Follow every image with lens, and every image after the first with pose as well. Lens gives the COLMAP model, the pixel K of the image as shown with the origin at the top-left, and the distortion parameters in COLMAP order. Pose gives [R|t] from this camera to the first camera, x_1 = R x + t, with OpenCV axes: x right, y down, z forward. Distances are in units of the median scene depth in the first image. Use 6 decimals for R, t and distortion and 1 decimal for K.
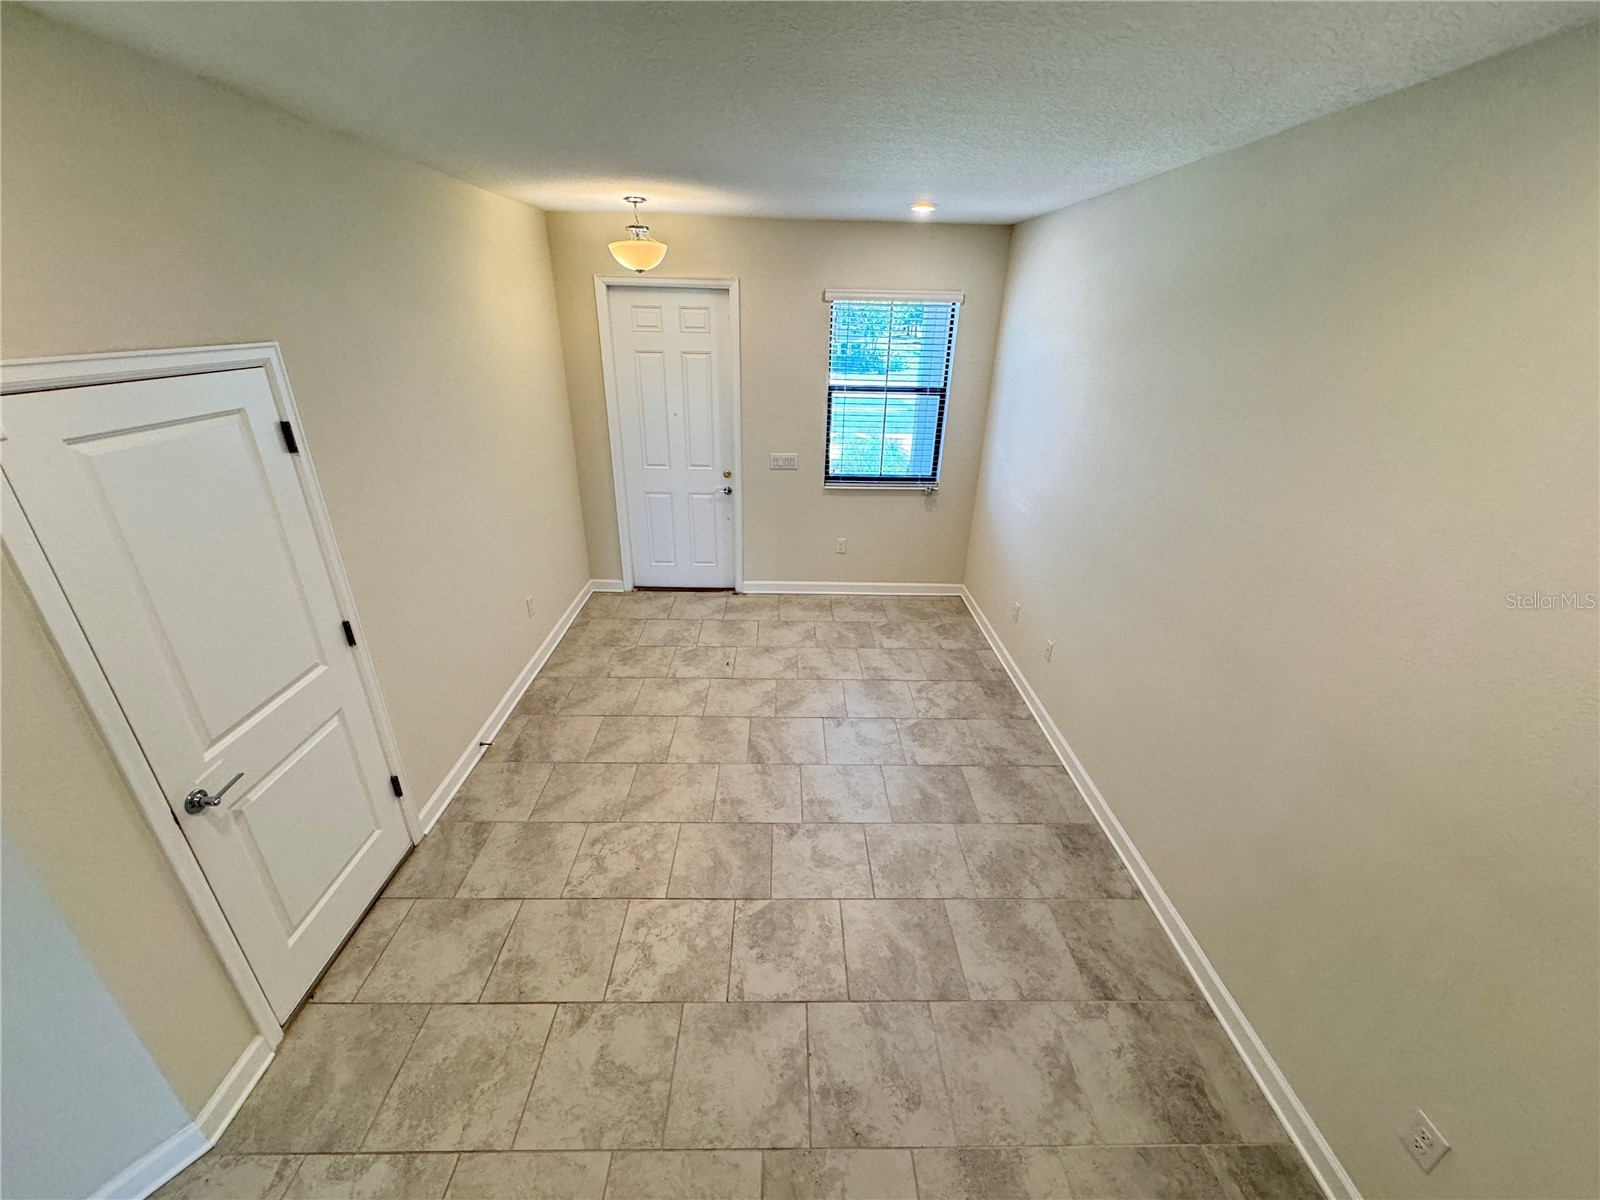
lens RADIAL K [[637.9, 0, 800.0], [0, 637.9, 603.9], [0, 0, 1]] dist [-0.002660, 0.000854]
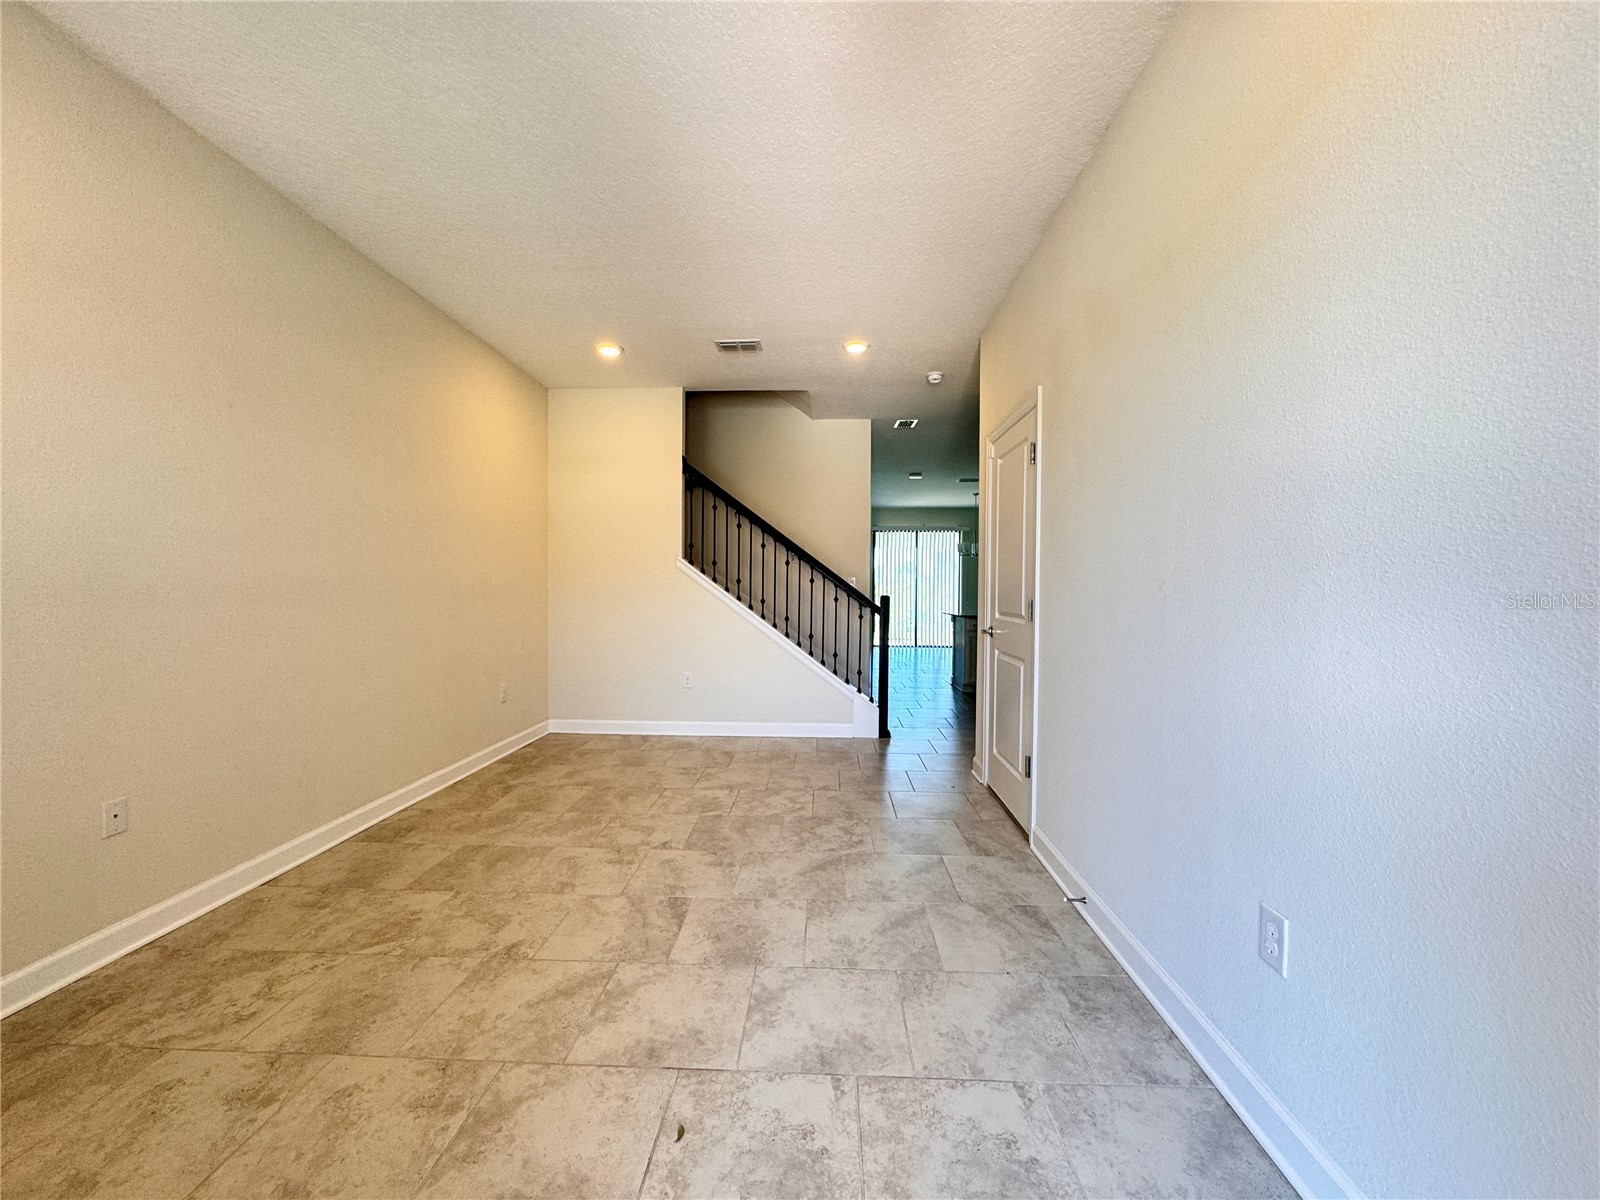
lens RADIAL K [[637.9, 0, 799.8], [0, 637.9, 599.5], [0, 0, 1]] dist [-0.002660, 0.000854]
pose [[-0.997640, -0.029721, 0.061897, -0.269017], [0.000153, 0.900499, 0.434859, -0.407590], [-0.068662, 0.433842, -0.898369, 1.702148]]
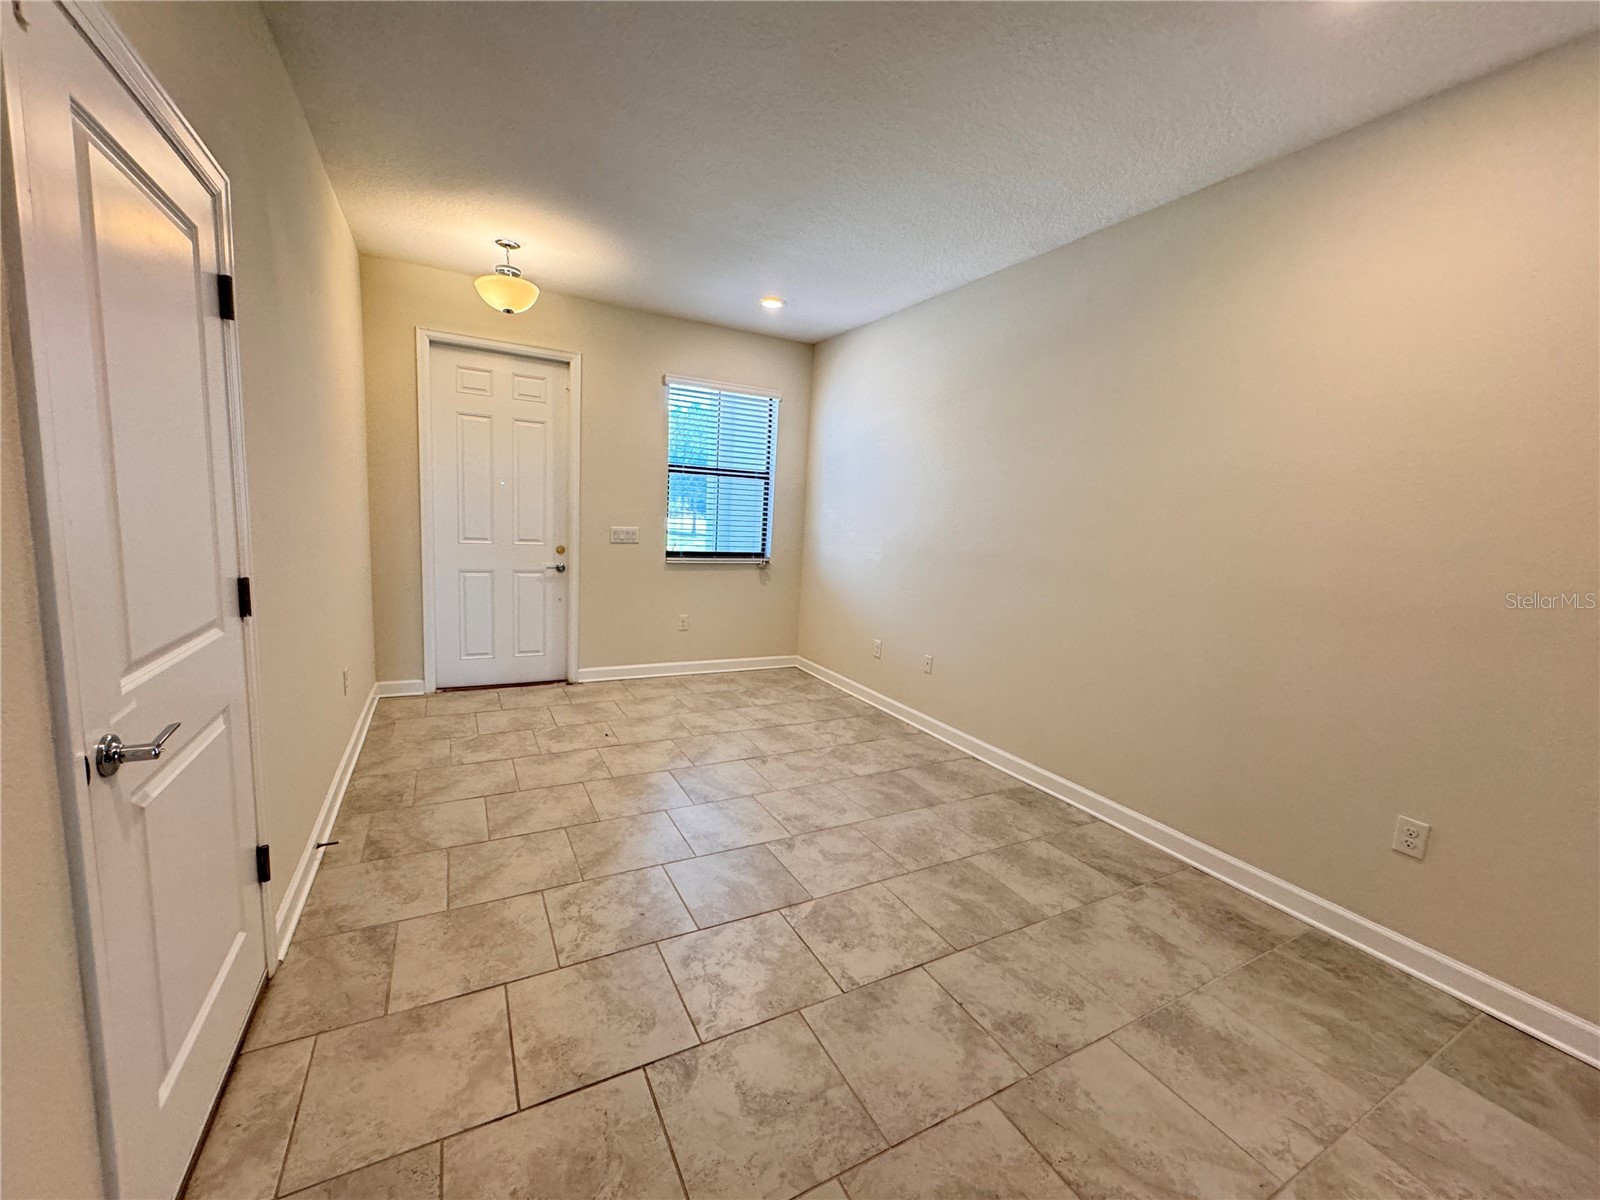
lens RADIAL K [[637.9, 0, 800.9], [0, 637.9, 603.5], [0, 0, 1]] dist [-0.002660, 0.000854]
pose [[0.889377, -0.038066, 0.455588, -0.390706], [0.160046, 0.959393, -0.232273, 0.243325], [-0.428246, 0.279493, 0.859354, 0.131570]]
